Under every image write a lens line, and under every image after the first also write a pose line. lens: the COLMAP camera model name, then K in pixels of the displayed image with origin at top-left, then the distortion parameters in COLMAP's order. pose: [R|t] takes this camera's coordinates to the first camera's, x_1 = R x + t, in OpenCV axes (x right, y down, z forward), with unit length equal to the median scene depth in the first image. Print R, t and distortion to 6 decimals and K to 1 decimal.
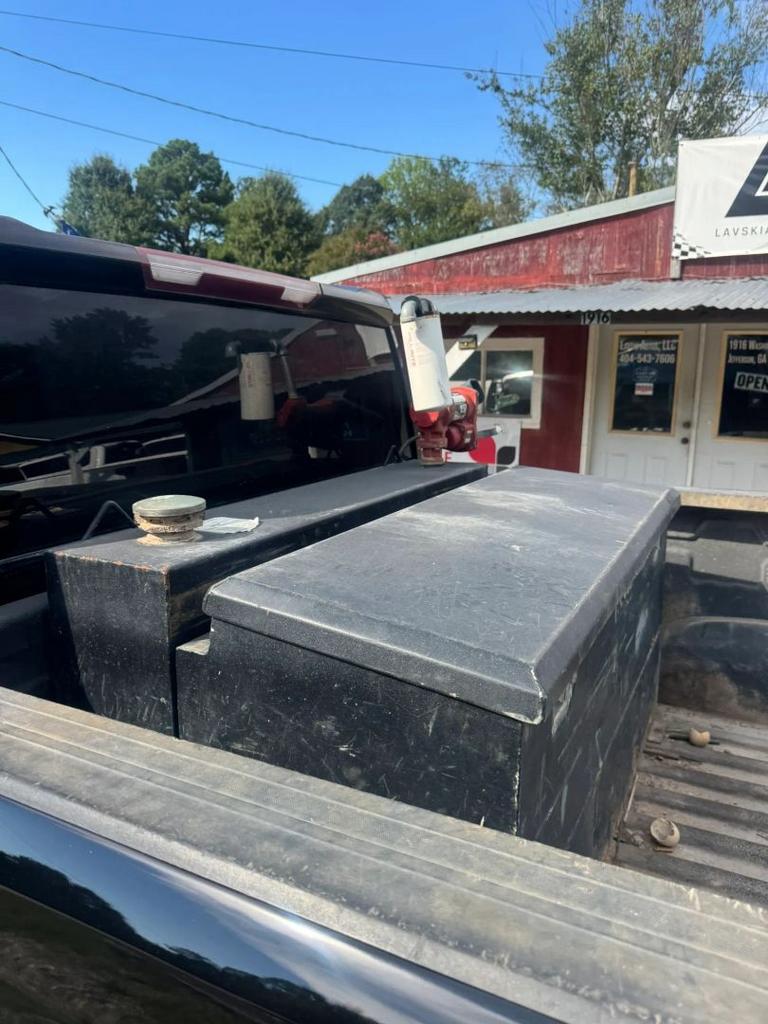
lens RADIAL K [[733.5, 0, 384.0], [0, 733.5, 512.0], [0, 0, 1]] dist [0.038835, -0.073231]
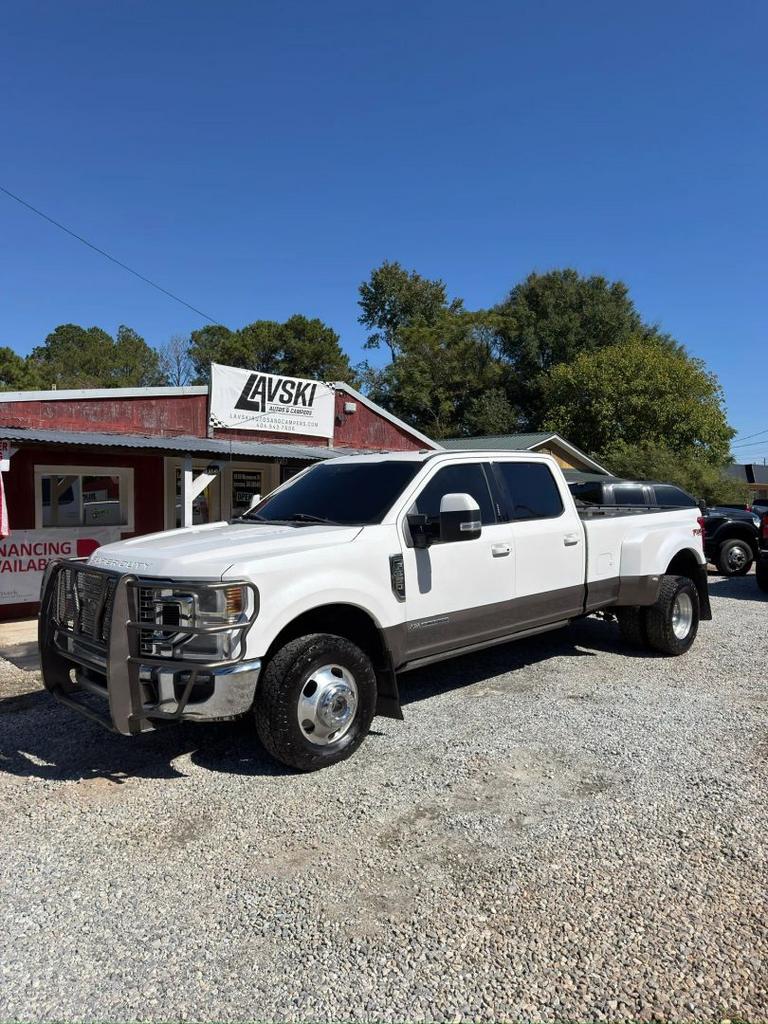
lens RADIAL K [[698.5, 0, 397.4], [0, 698.5, 516.6], [0, 0, 1]] dist [0.062336, -0.063529]
pose [[0.252727, -0.030140, 0.967068, -0.116613], [0.199635, 0.979631, -0.021640, -0.001683], [-0.946718, 0.198529, 0.253596, 0.022972]]
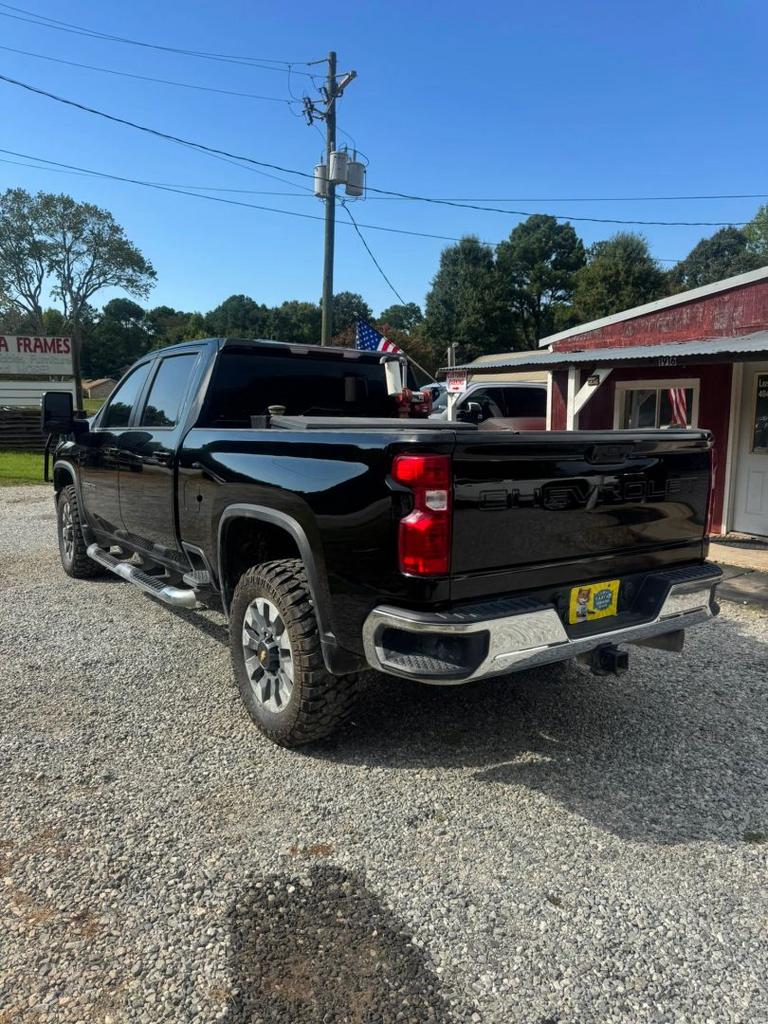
lens RADIAL K [[743.1, 0, 383.9], [0, 743.1, 517.4], [0, 0, 1]] dist [0.005599, -0.029561]
pose [[0.892730, 0.060444, -0.446519, 0.038101], [-0.092123, 0.994514, -0.049557, 0.013695], [0.441074, 0.085375, 0.893401, -0.043297]]
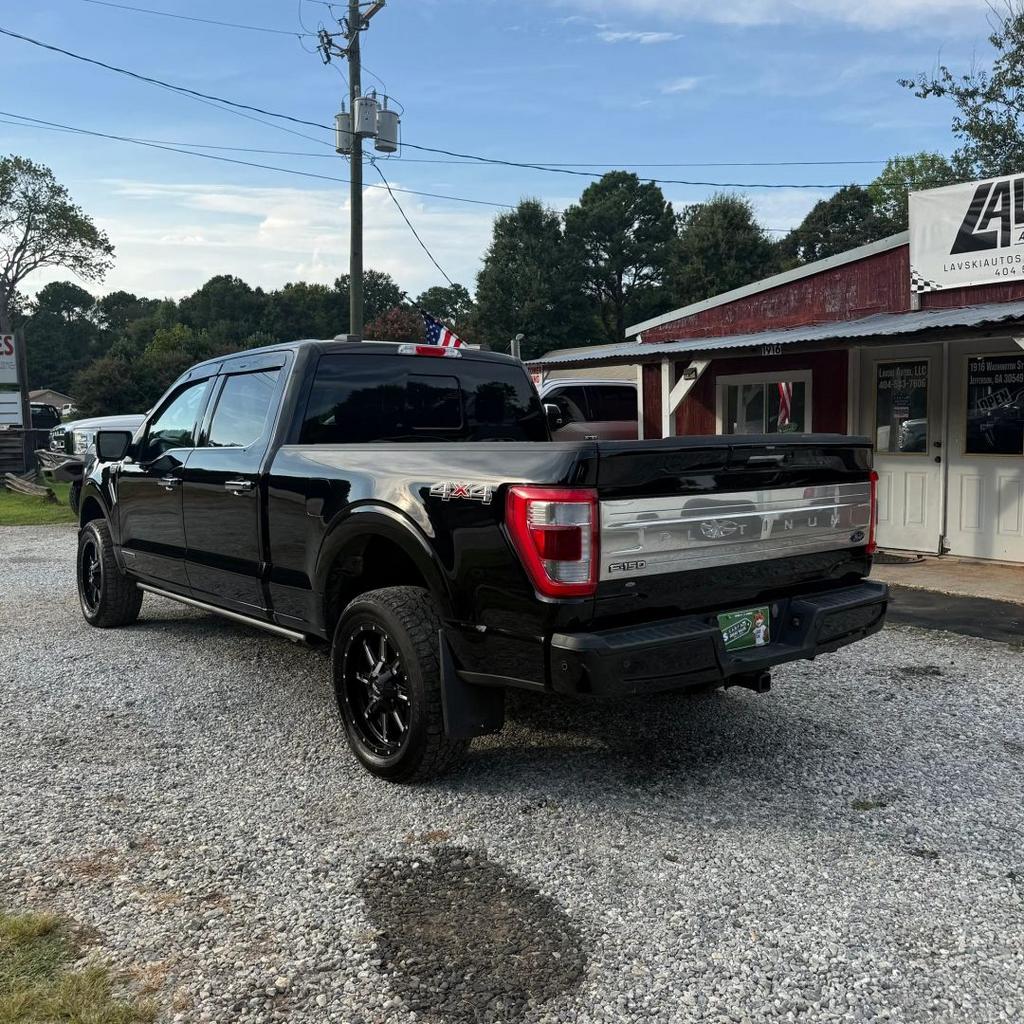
lens RADIAL K [[982.0, 0, 512.0], [0, 982.0, 512.0], [0, 0, 1]] dist [0.046045, -0.096378]
pose [[0.929021, 0.008652, -0.369925, 0.041459], [-0.052604, 0.992661, -0.108892, 0.018361], [0.366268, 0.120622, 0.922658, -0.057426]]
